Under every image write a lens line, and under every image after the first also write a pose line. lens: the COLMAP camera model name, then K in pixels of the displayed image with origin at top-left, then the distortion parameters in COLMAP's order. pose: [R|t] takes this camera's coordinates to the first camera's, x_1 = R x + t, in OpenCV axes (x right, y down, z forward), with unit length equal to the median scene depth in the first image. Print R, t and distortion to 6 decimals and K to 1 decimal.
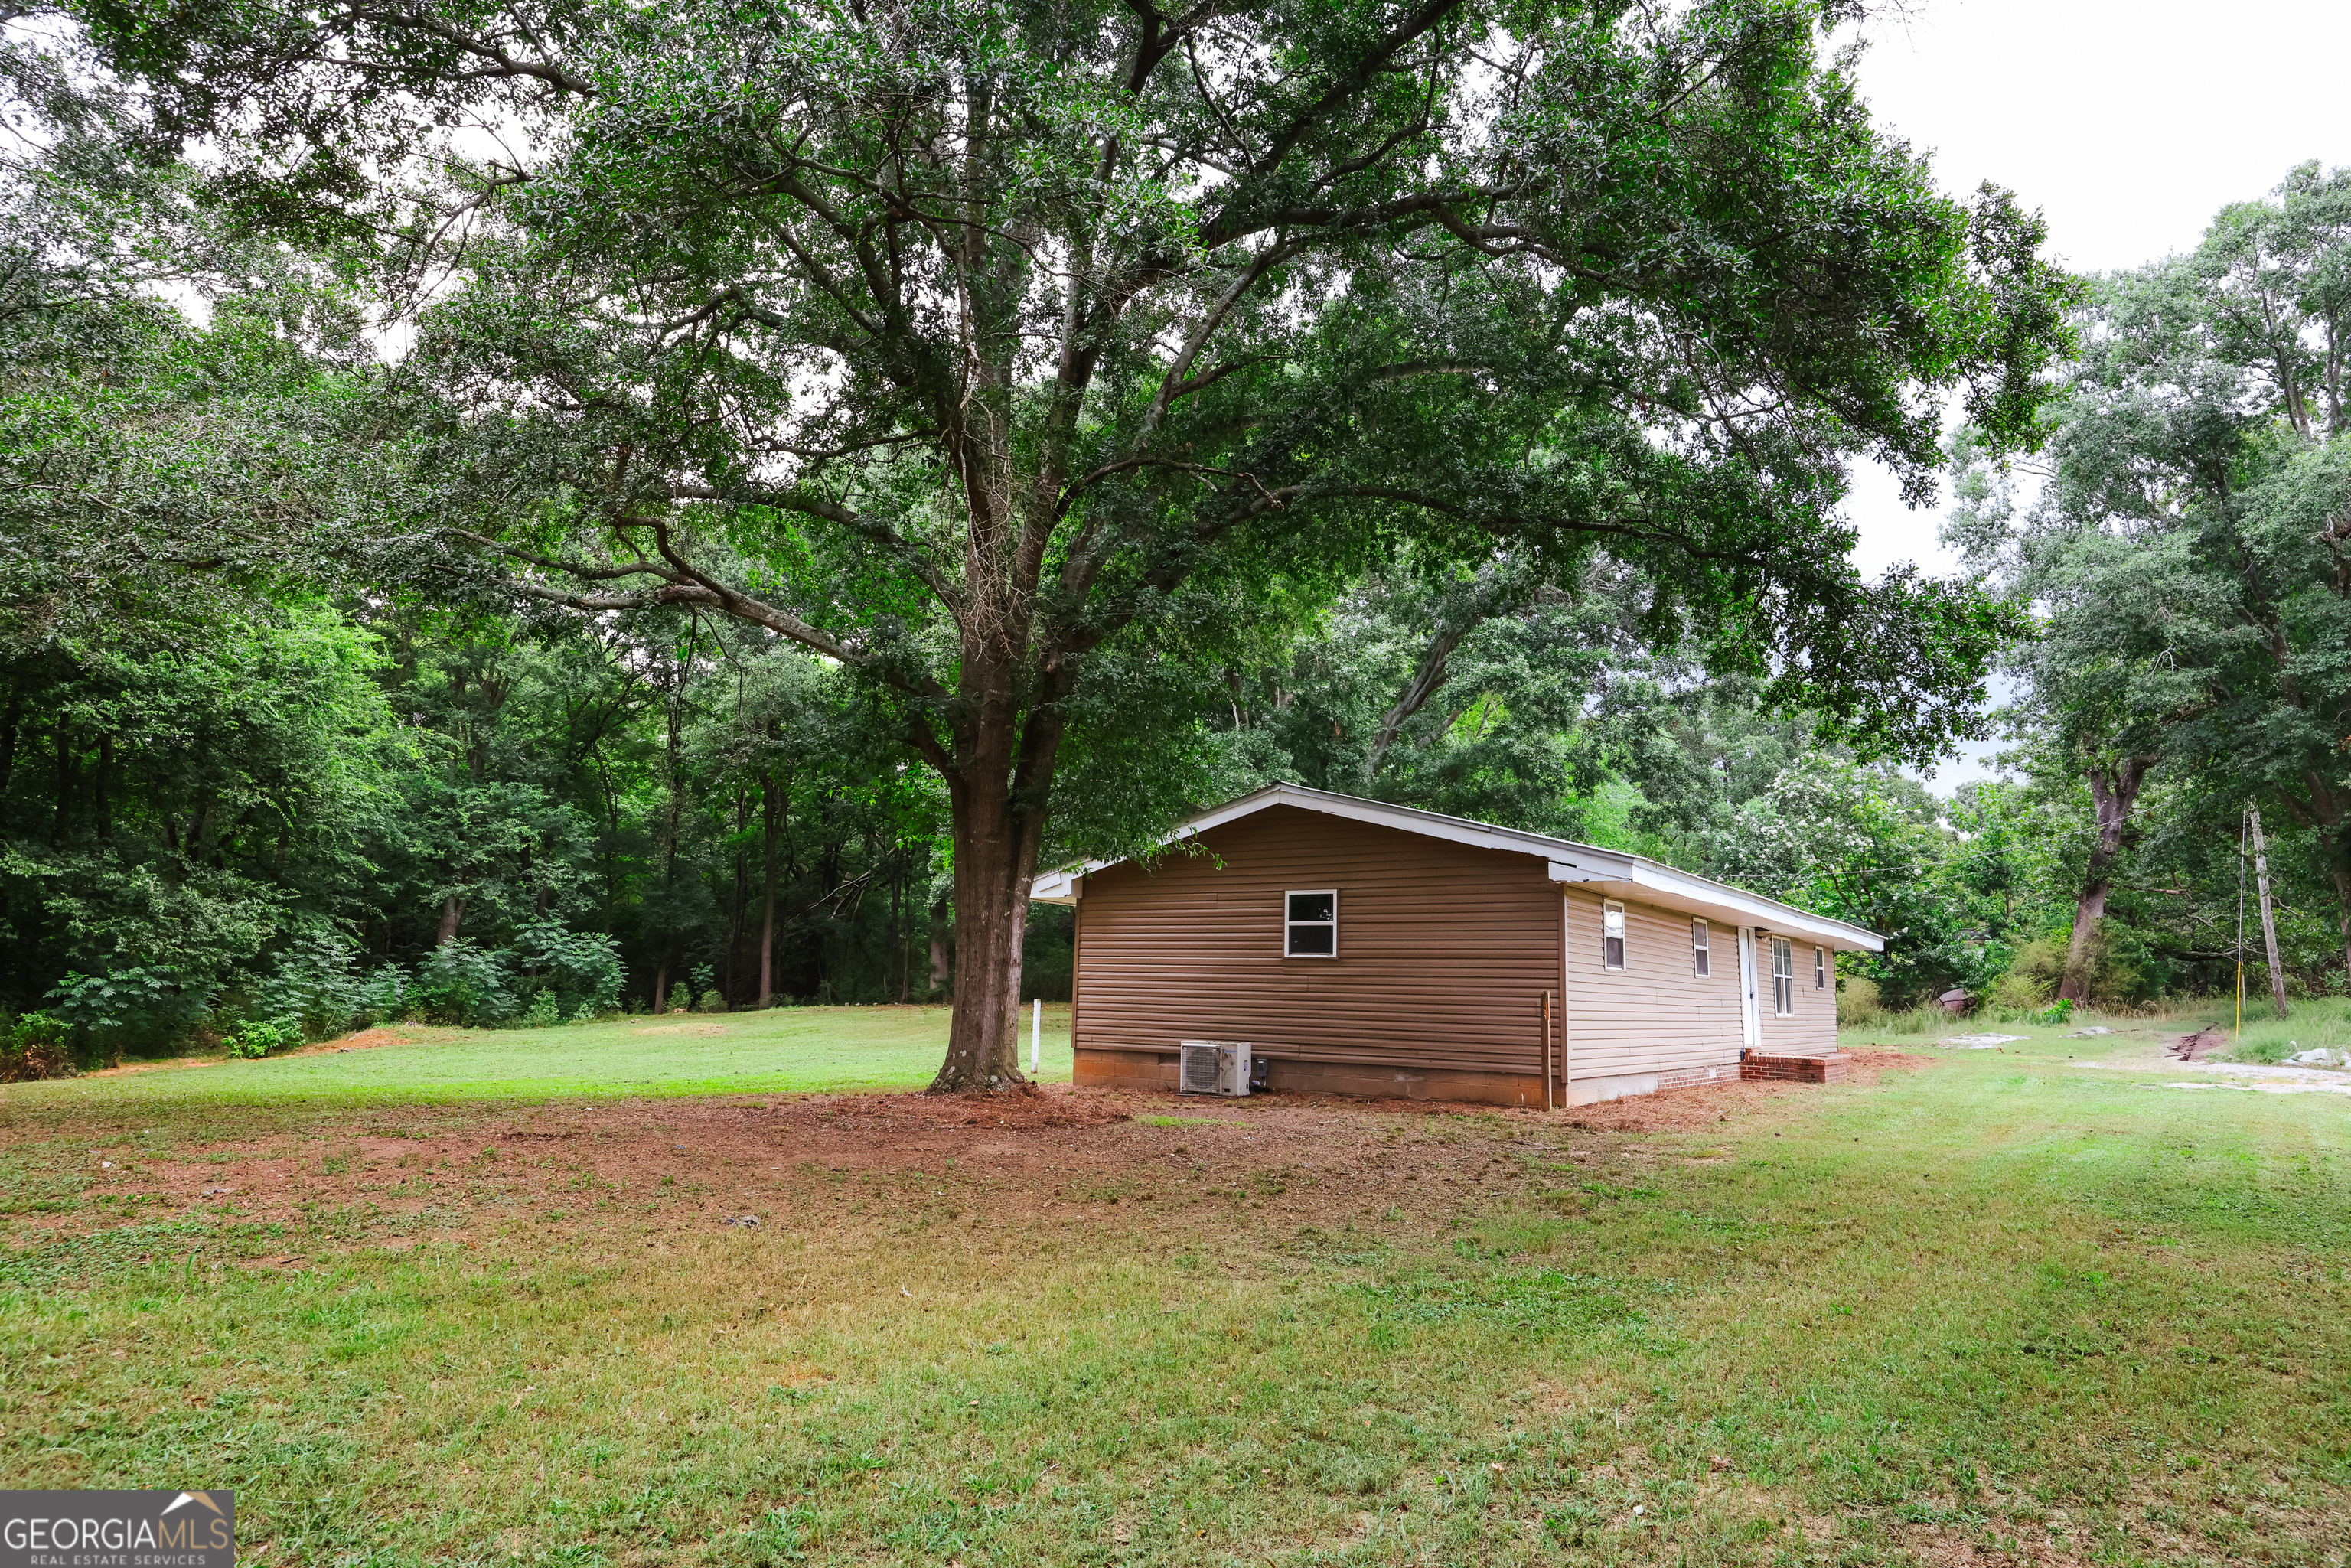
lens RADIAL K [[1329.9, 0, 1175.5], [0, 1329.9, 784.0], [0, 0, 1]] dist [0.003650, 0.000790]
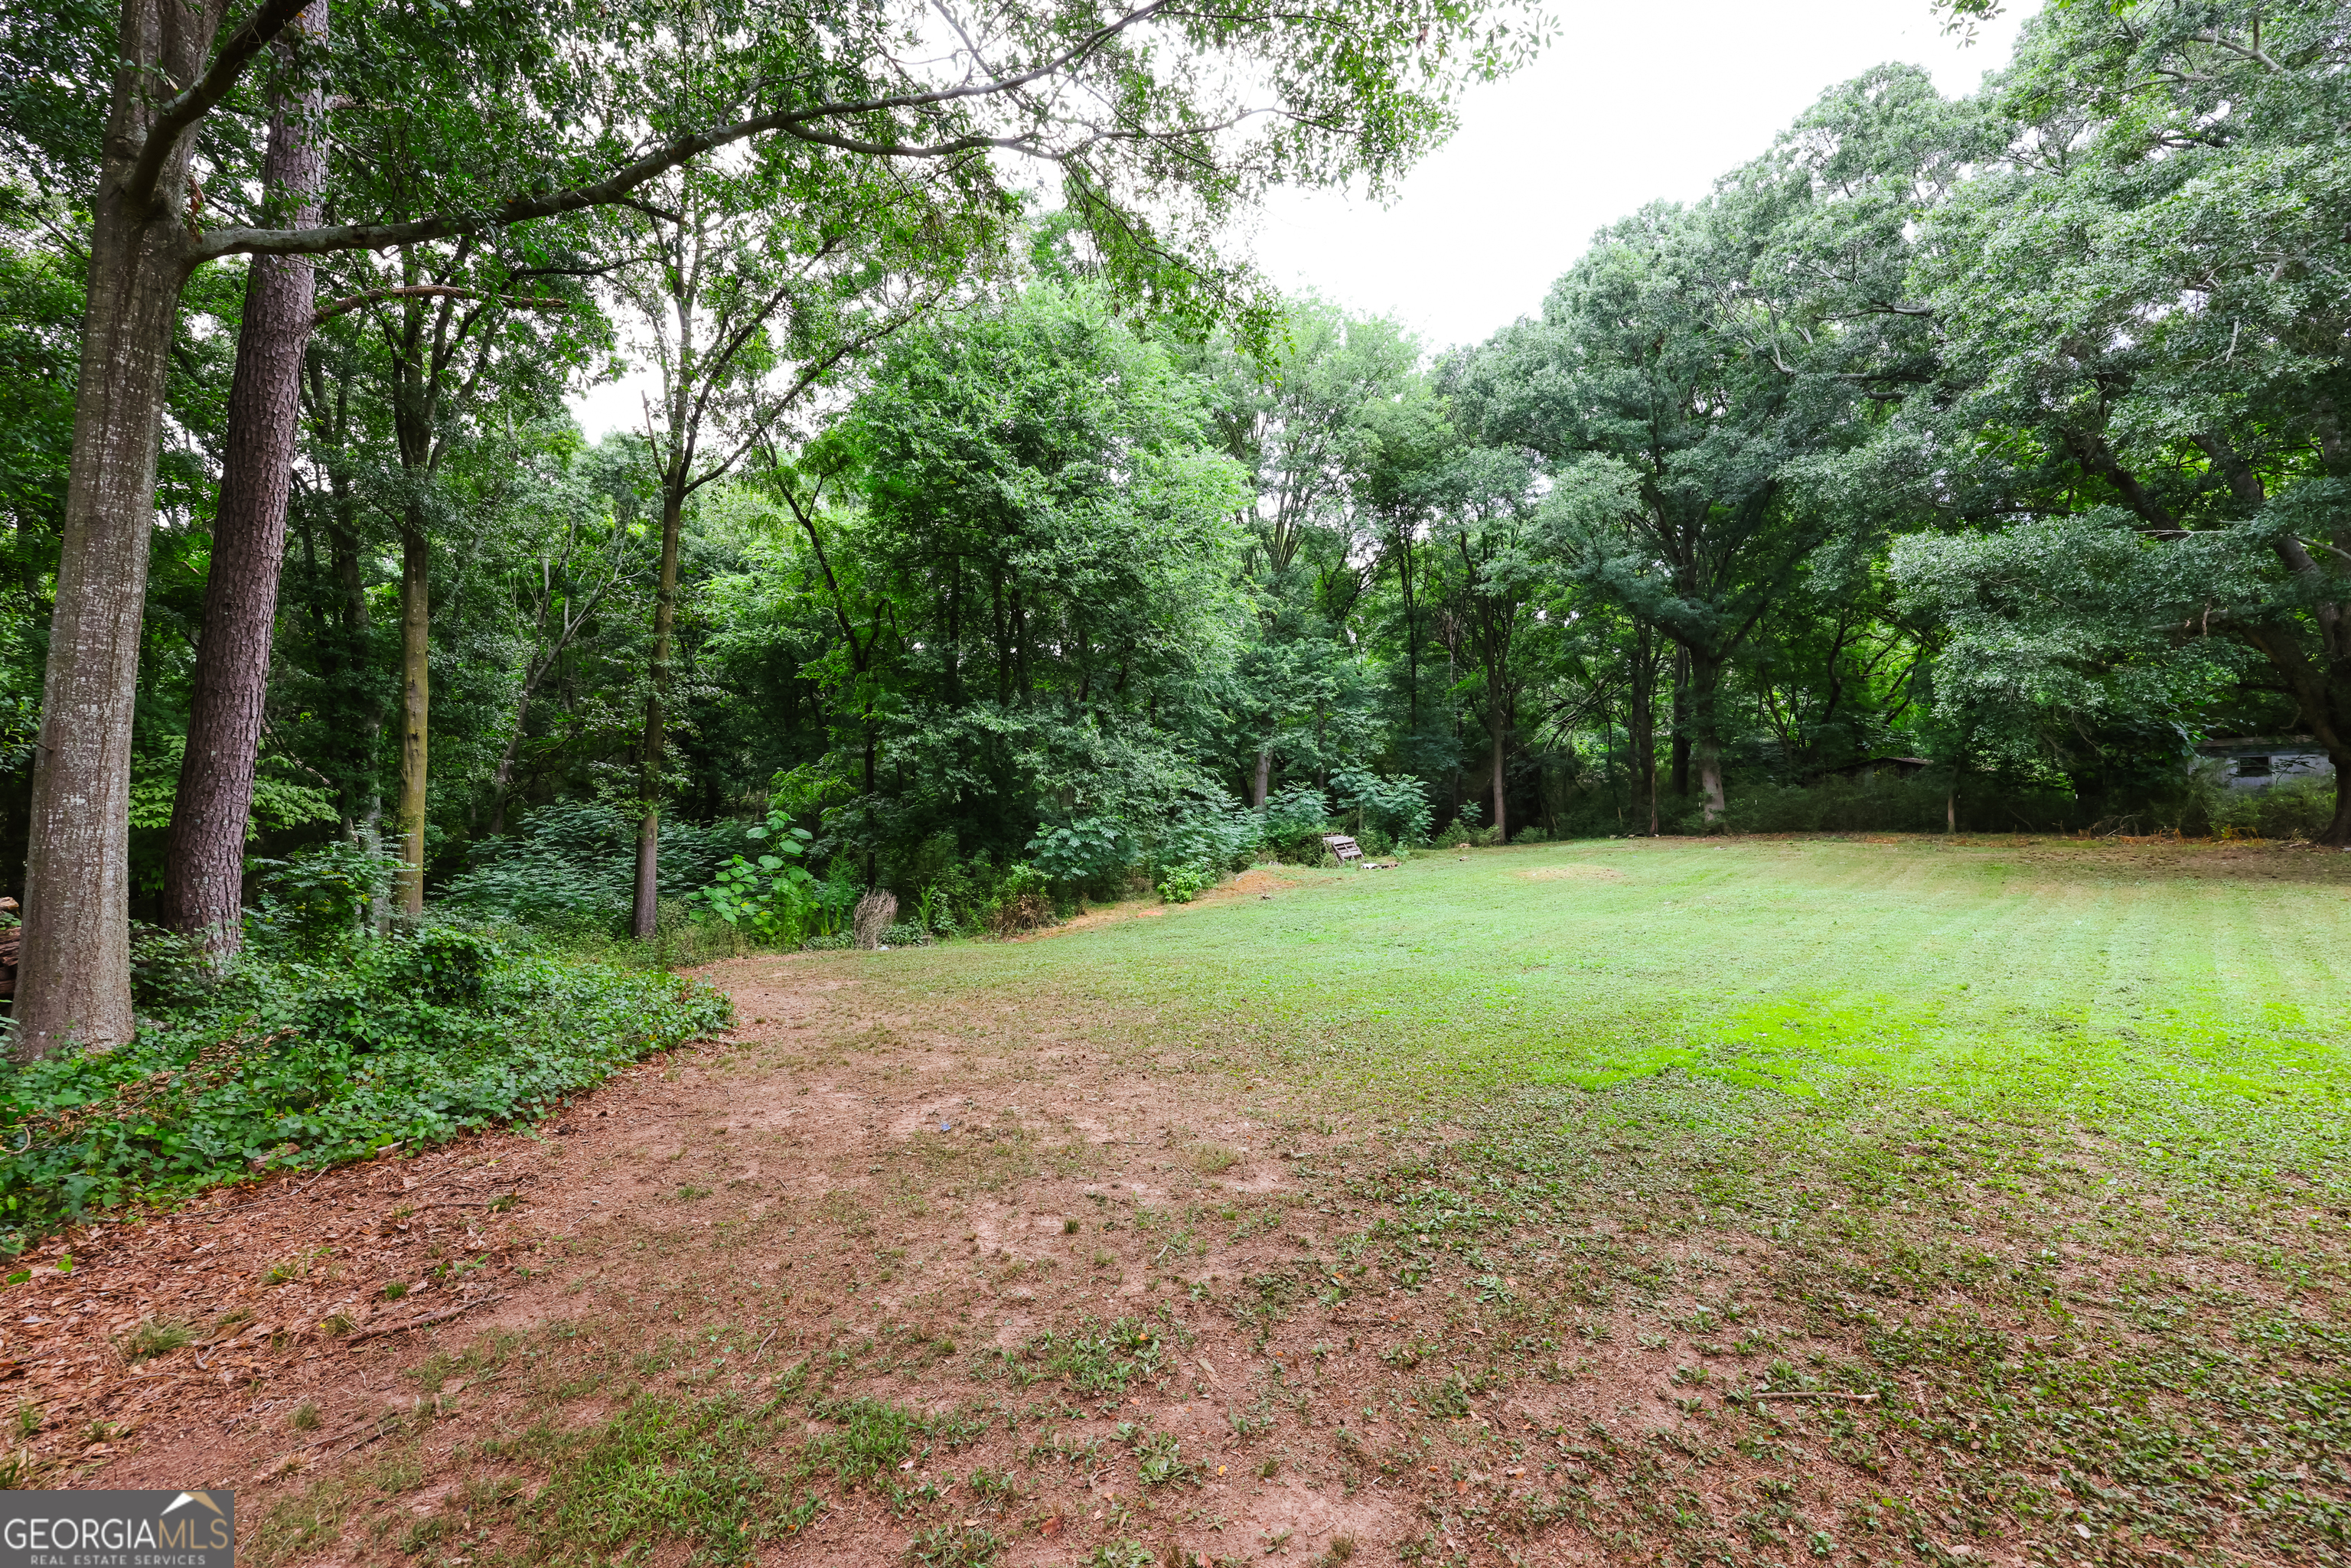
lens RADIAL K [[964.4, 0, 1175.5], [0, 964.4, 784.0], [0, 0, 1]] dist [-0.001243, 0.000136]
pose [[0.895583, -0.036136, -0.443424, -0.386559], [0.088096, 0.991364, 0.097138, 0.045178], [0.436084, -0.126059, 0.891033, 0.368577]]
